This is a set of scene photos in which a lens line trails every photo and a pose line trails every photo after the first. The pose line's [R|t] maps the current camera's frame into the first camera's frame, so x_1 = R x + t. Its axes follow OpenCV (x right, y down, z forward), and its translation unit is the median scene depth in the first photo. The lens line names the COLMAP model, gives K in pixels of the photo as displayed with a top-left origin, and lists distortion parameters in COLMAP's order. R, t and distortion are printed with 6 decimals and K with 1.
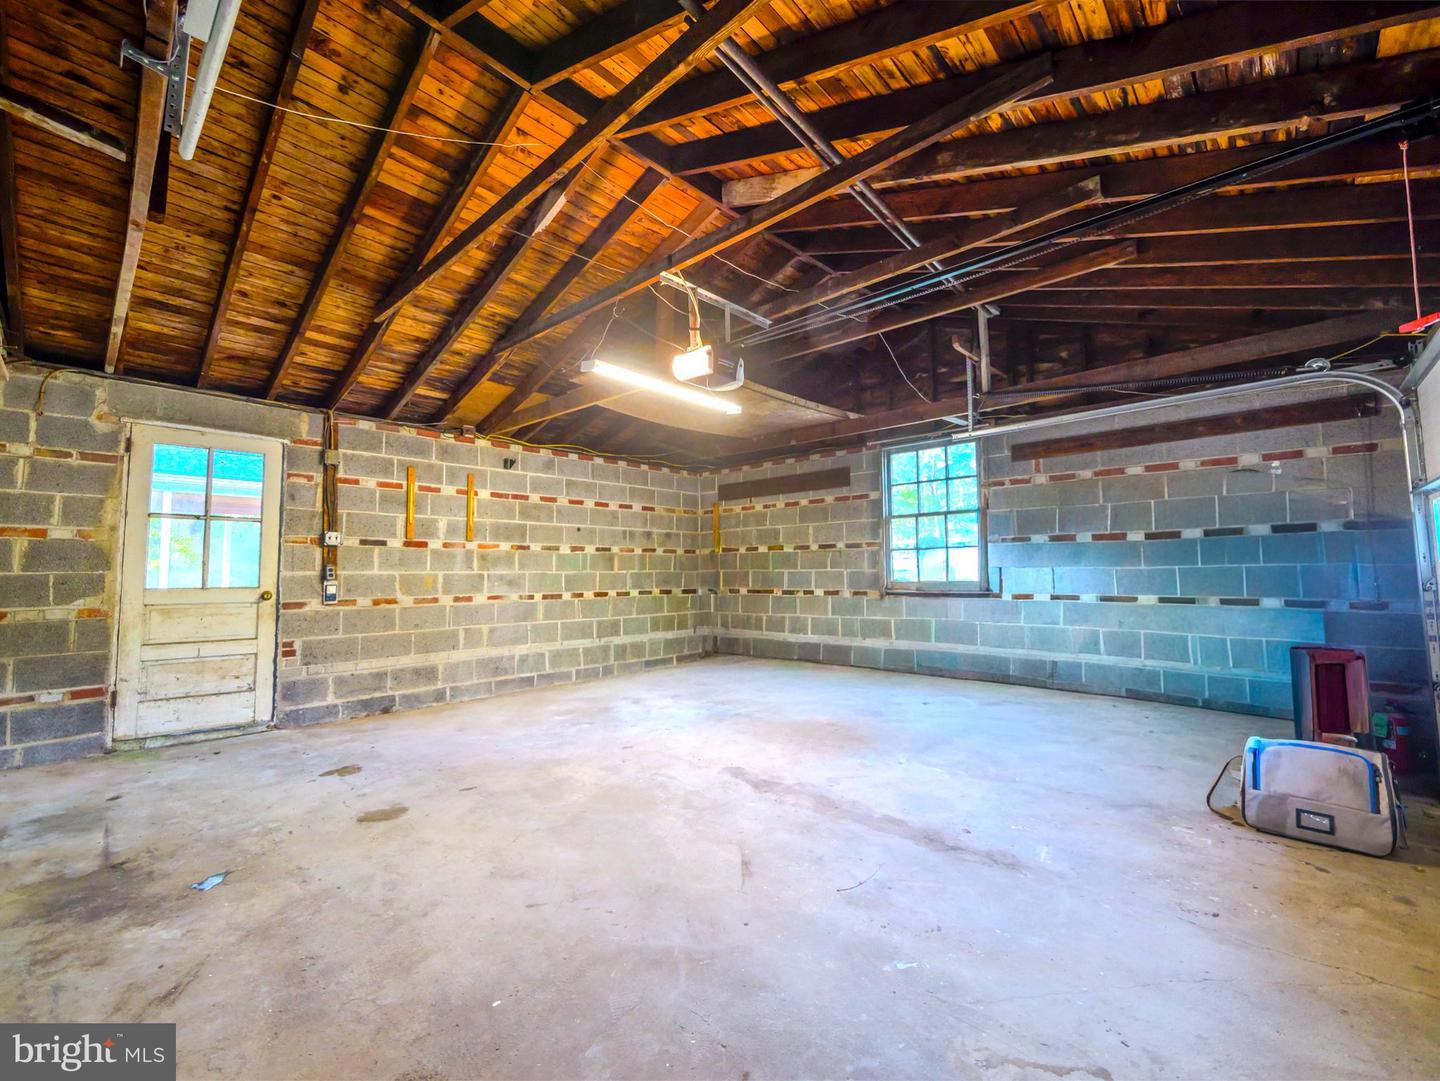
lens RADIAL K [[589.2, 0, 720.3], [0, 589.2, 538.8], [0, 0, 1]] dist [-0.008541, 0.001384]
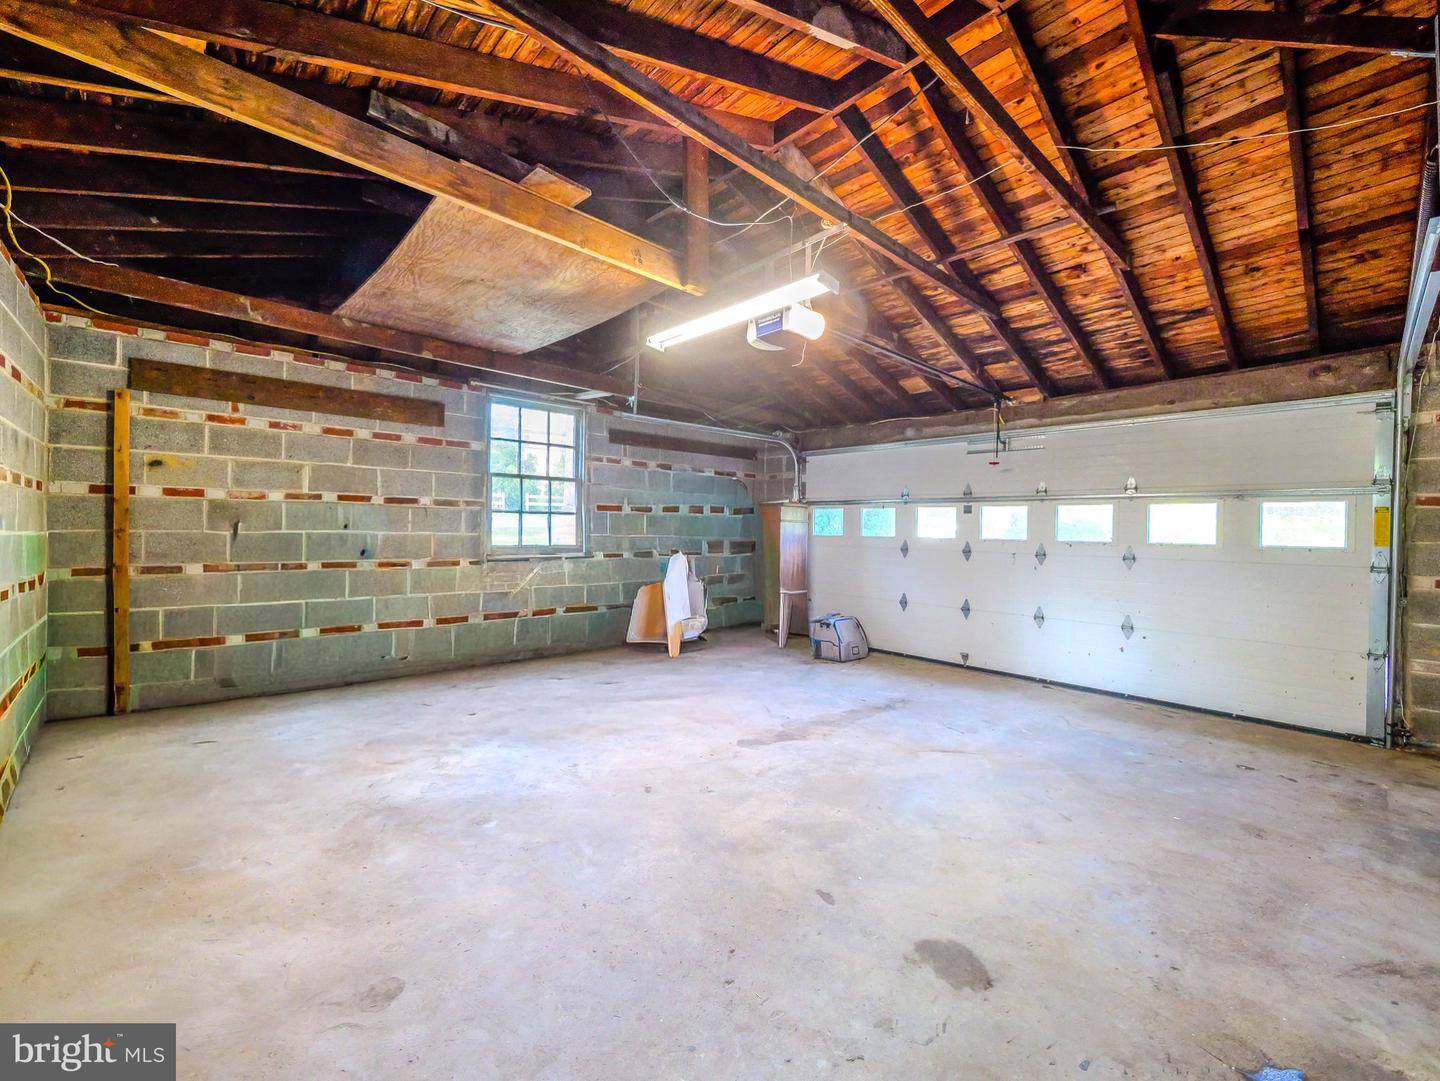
lens RADIAL K [[589.2, 0, 721.4], [0, 589.2, 536.6], [0, 0, 1]] dist [-0.008541, 0.001384]
pose [[0.097337, 0.003400, 0.995246, -0.544291], [-0.067281, 0.997729, 0.003172, 0.030078], [-0.992975, -0.067270, 0.097345, 0.555161]]
